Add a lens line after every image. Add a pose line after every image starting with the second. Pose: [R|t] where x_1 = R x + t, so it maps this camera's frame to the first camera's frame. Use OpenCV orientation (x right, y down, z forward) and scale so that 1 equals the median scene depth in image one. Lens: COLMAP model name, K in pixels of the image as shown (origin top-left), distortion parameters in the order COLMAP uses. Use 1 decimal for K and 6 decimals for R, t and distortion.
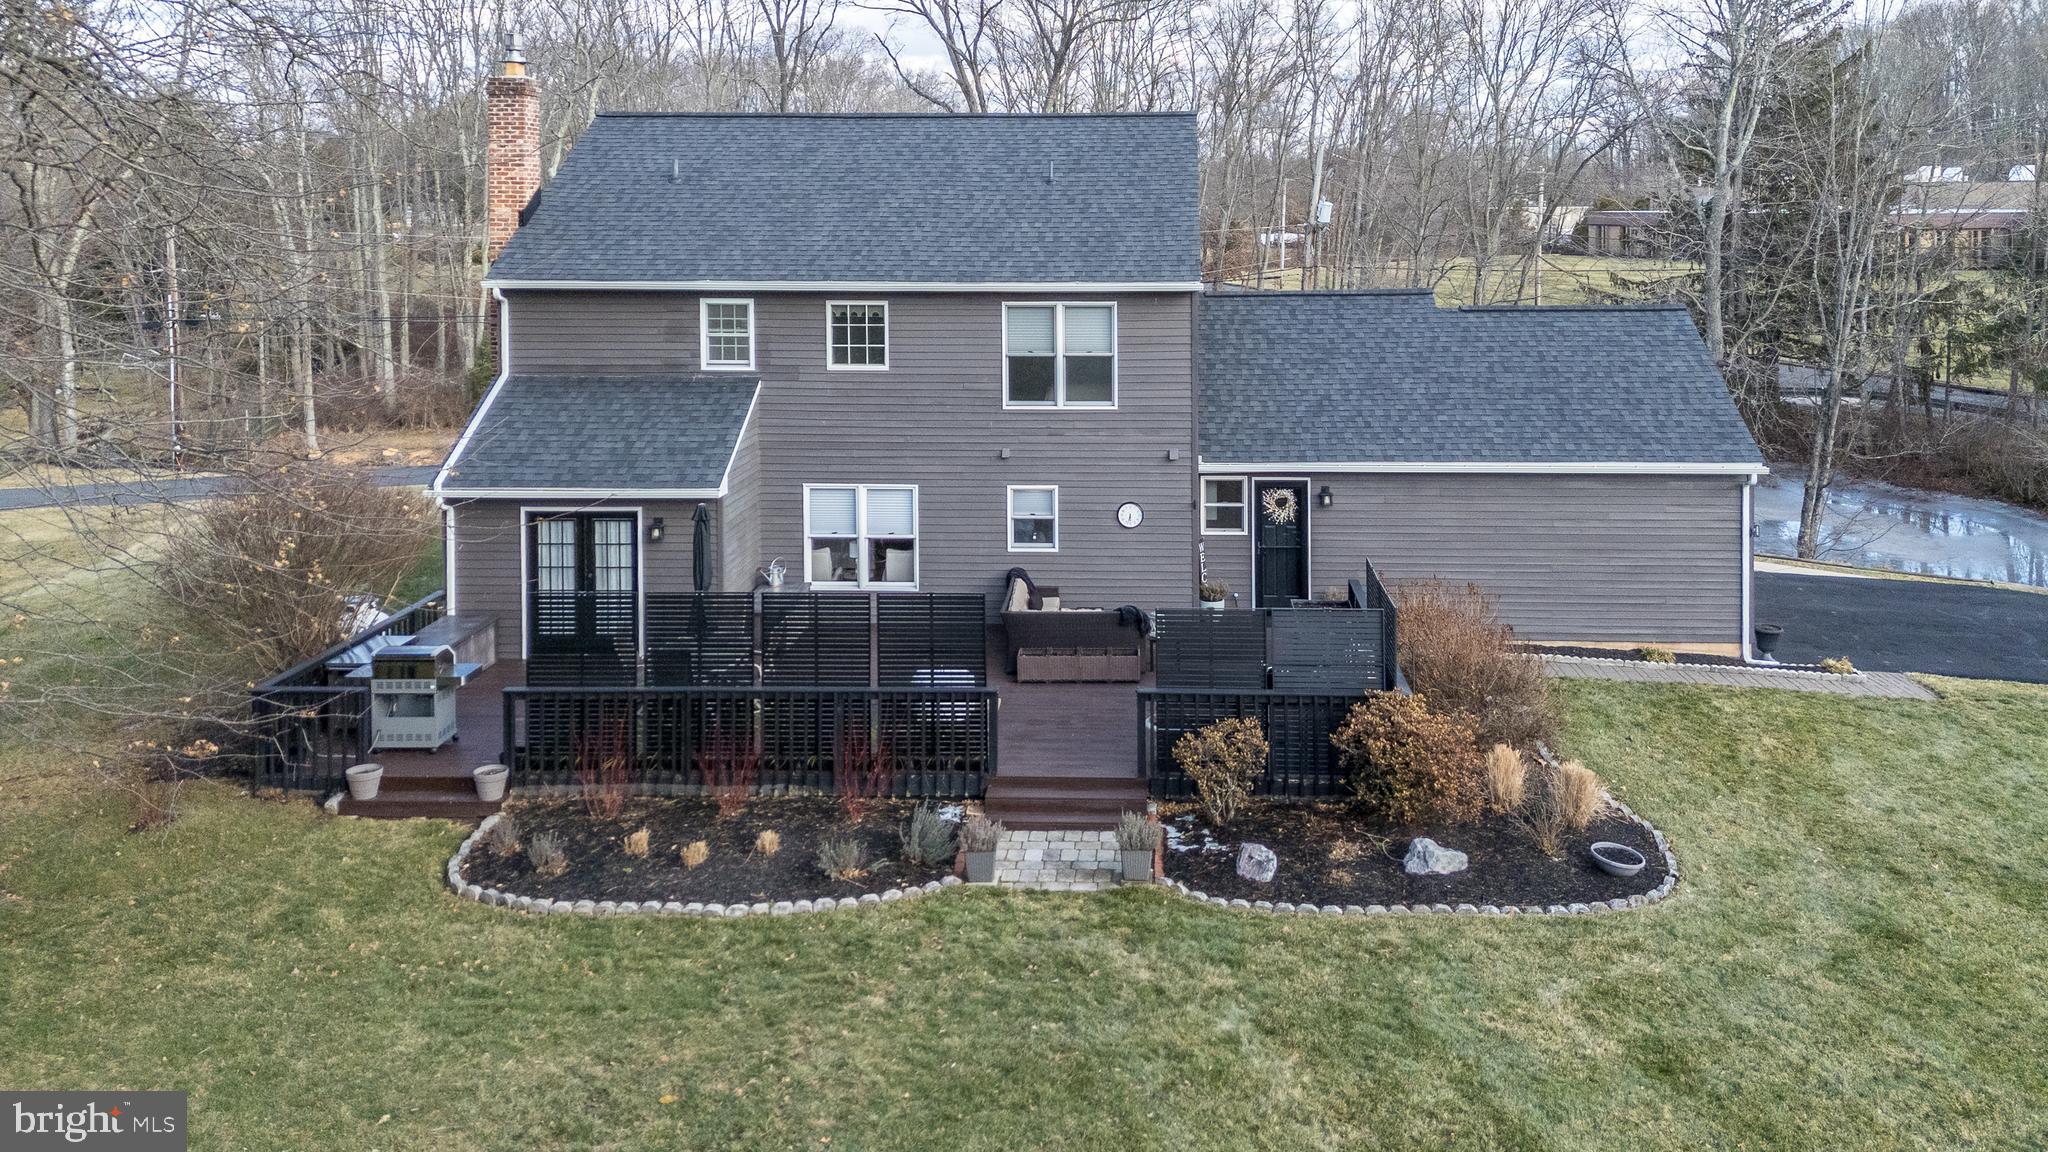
lens RADIAL K [[1478.9, 0, 1025.8], [0, 1478.9, 232.4], [0, 0, 1]] dist [0.038982, -0.010477]
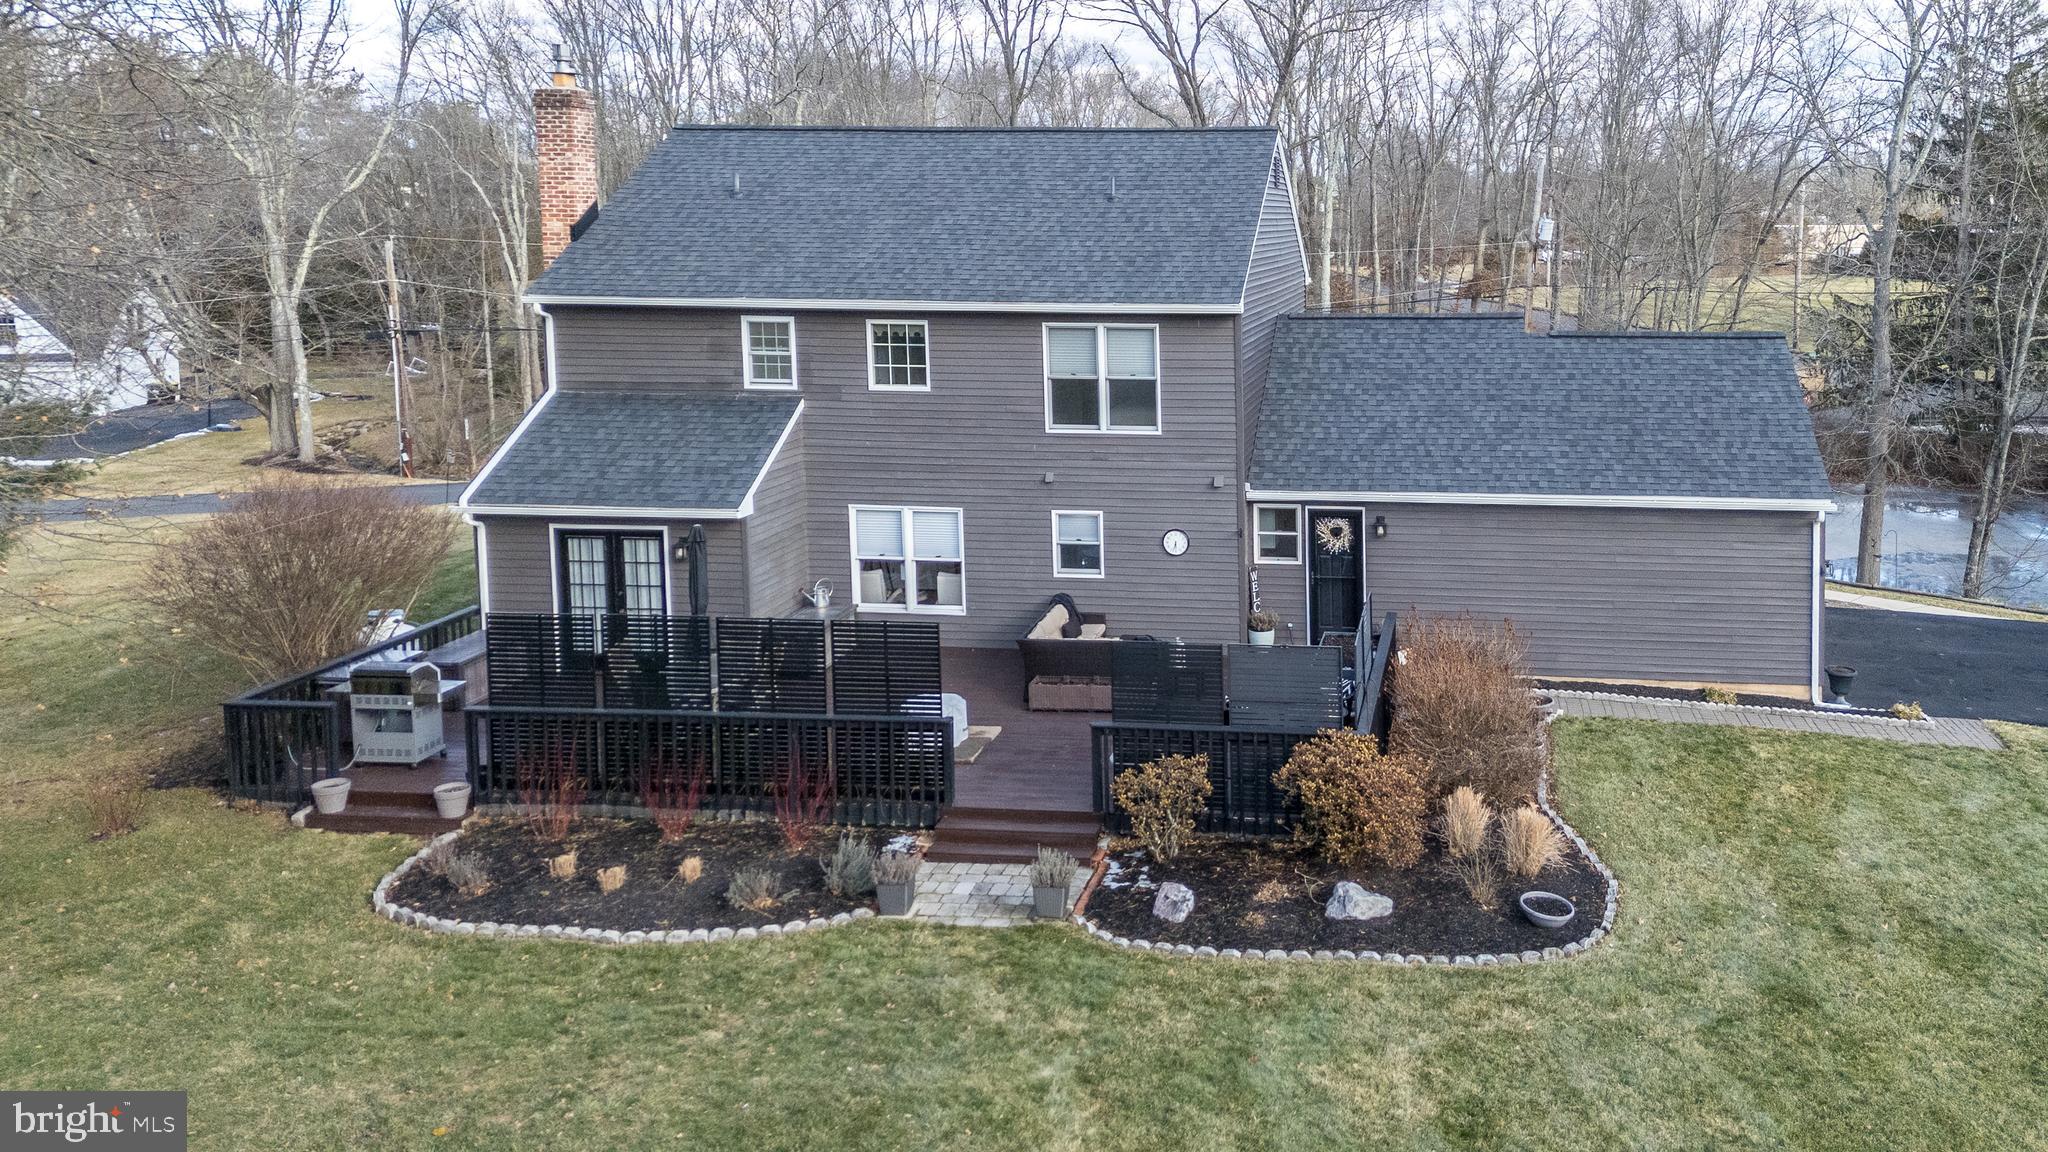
lens RADIAL K [[1497.2, 0, 1194.3], [0, 1497.2, 321.9], [0, 0, 1]] dist [0.044544, -0.015215]
pose [[0.998496, 0.010263, -0.053858, 0.154708], [-0.007643, 0.998787, 0.048634, -0.002476], [0.054291, -0.048150, 0.997364, 0.027397]]
